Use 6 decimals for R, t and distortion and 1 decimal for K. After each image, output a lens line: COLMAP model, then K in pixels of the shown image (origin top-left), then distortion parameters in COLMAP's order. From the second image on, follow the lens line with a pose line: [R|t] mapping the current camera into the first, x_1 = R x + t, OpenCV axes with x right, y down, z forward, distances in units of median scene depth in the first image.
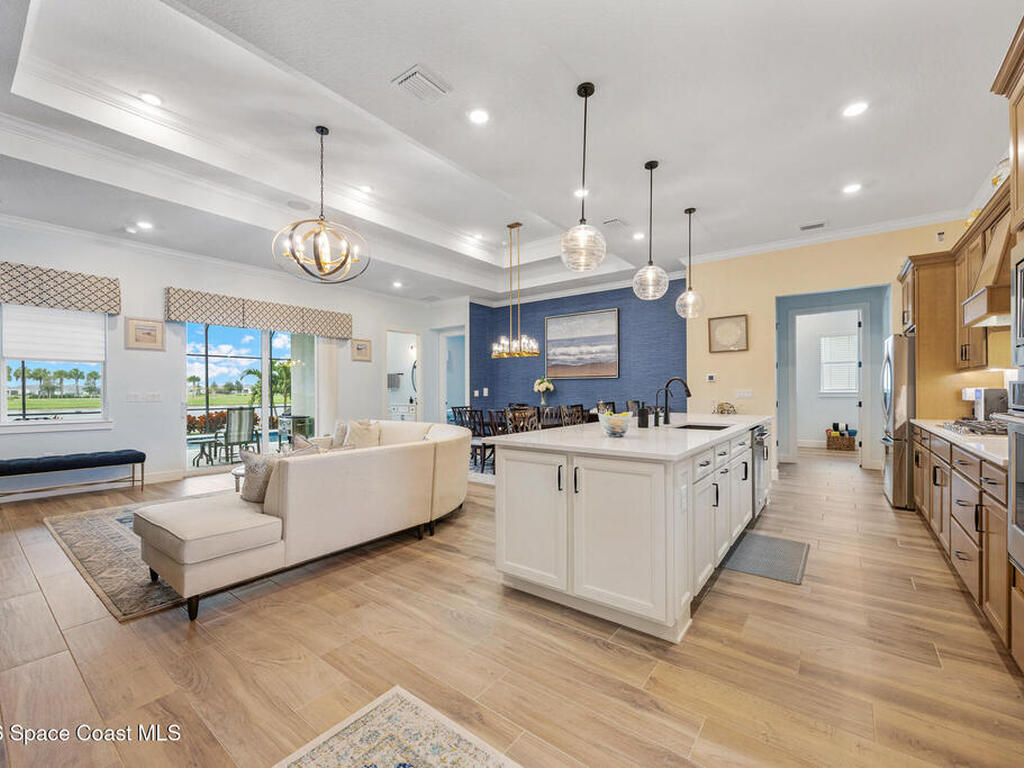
lens RADIAL K [[436.7, 0, 512.1], [0, 436.7, 390.1], [0, 0, 1]] dist [-0.000787, 0.000286]
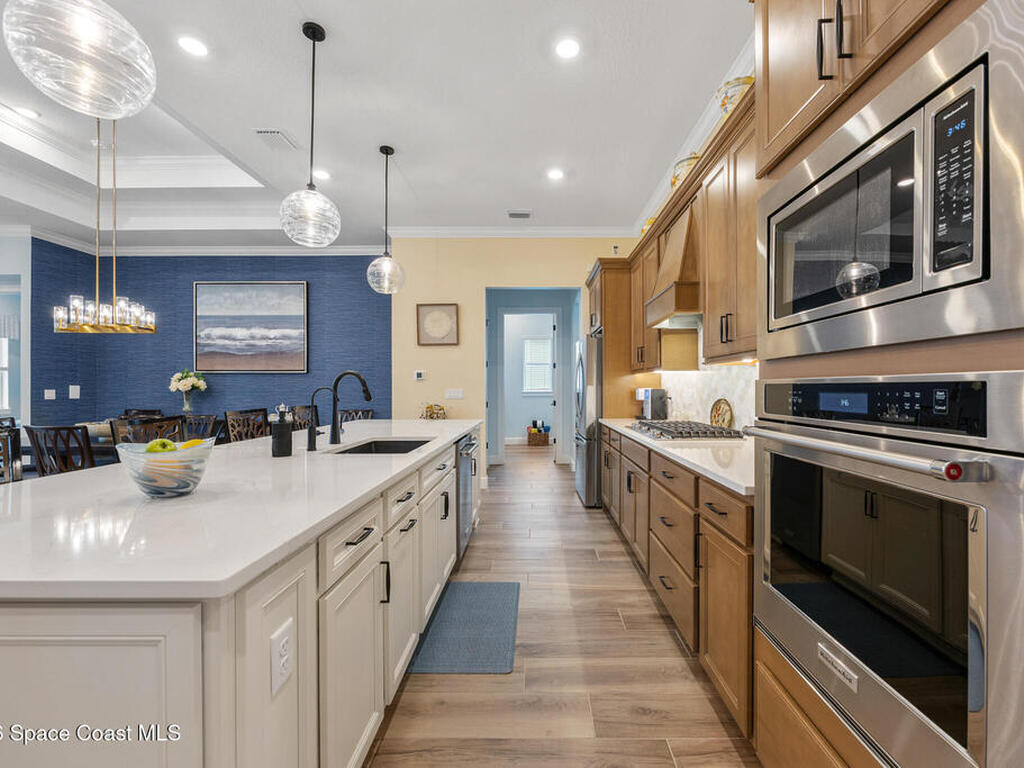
lens RADIAL K [[436.7, 0, 528.3], [0, 436.7, 385.4], [0, 0, 1]] dist [-0.000787, 0.000286]
pose [[0.804625, 0.007146, 0.593740, 0.137261], [-0.002507, 0.999960, -0.008638, -0.001608], [-0.593778, 0.005462, 0.804611, 0.217855]]
